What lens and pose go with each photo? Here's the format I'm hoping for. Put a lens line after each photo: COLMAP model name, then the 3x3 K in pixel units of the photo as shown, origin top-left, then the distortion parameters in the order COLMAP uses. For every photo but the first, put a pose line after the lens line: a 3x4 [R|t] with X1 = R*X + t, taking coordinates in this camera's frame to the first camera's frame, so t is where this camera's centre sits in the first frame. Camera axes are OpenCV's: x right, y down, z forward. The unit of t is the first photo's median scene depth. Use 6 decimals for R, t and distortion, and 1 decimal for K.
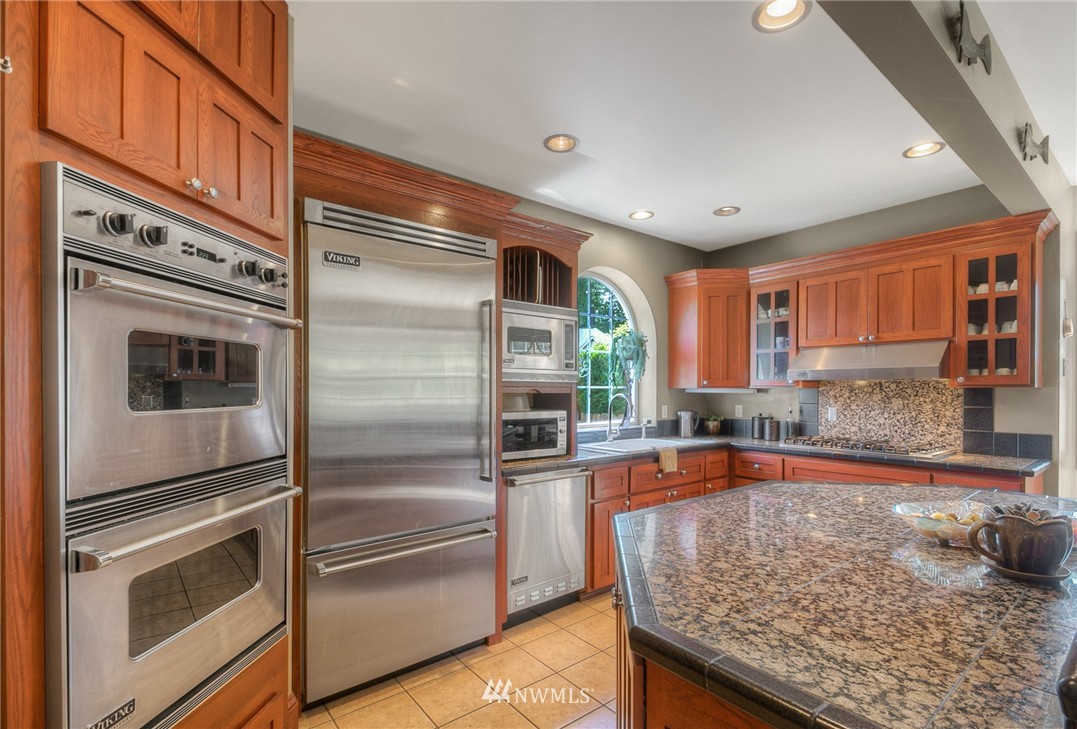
lens RADIAL K [[496.9, 0, 537.6], [0, 496.9, 385.8], [0, 0, 1]] dist [0.013028, -0.003782]
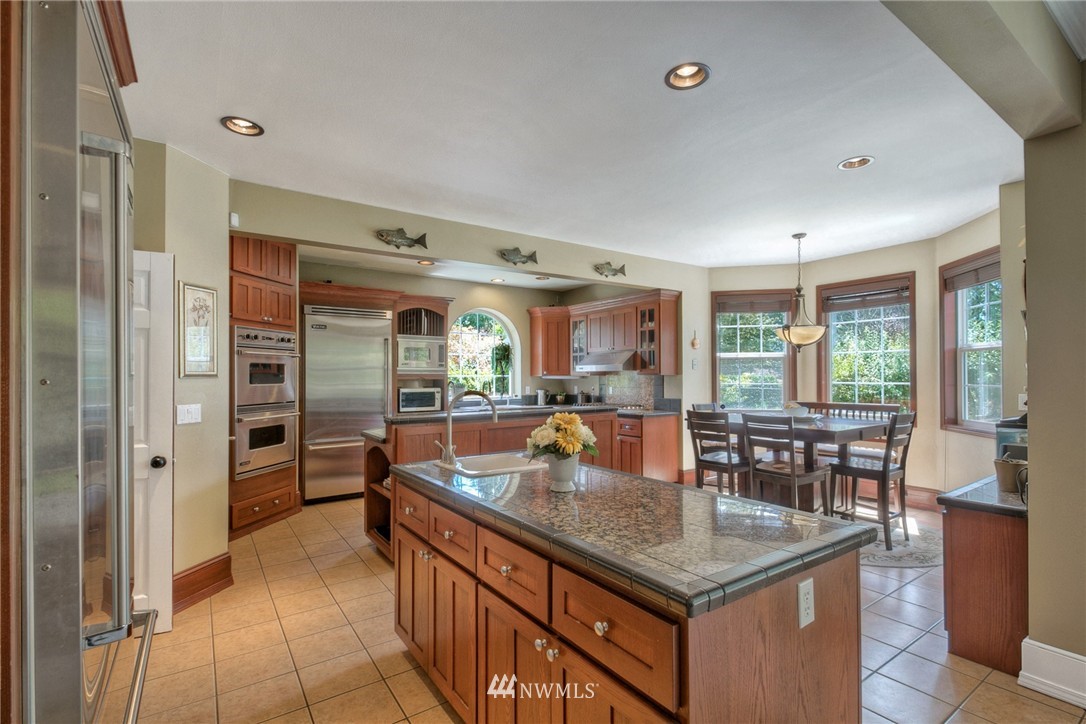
lens RADIAL K [[501.0, 0, 548.6], [0, 501.0, 366.3], [0, 0, 1]] dist [0.013028, -0.003782]
pose [[0.997751, -0.008009, -0.066554, 0.728432], [0.007066, 0.999871, -0.014394, -0.006113], [0.066660, 0.013891, 0.997679, -1.135649]]
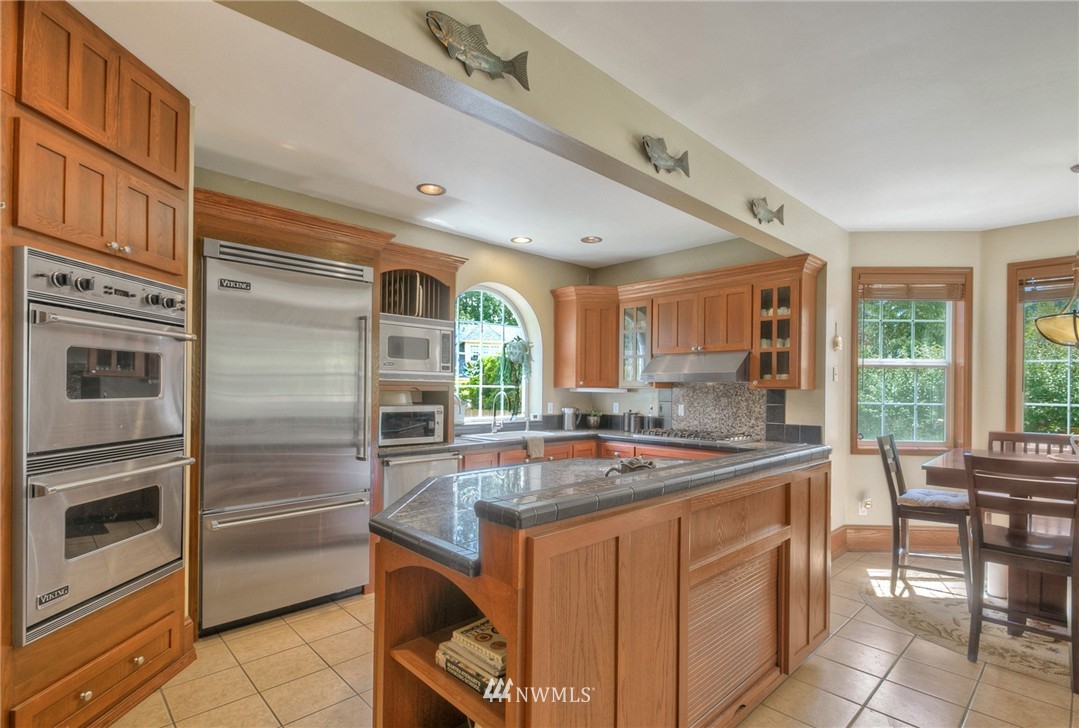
lens RADIAL K [[516.6, 0, 541.3], [0, 516.6, 383.6], [0, 0, 1]] dist [0.012242, -0.006876]
pose [[0.996000, 0.009021, 0.088897, 0.212890], [-0.008842, 0.999958, -0.002404, -0.002632], [-0.088915, 0.001609, 0.996038, -0.309067]]
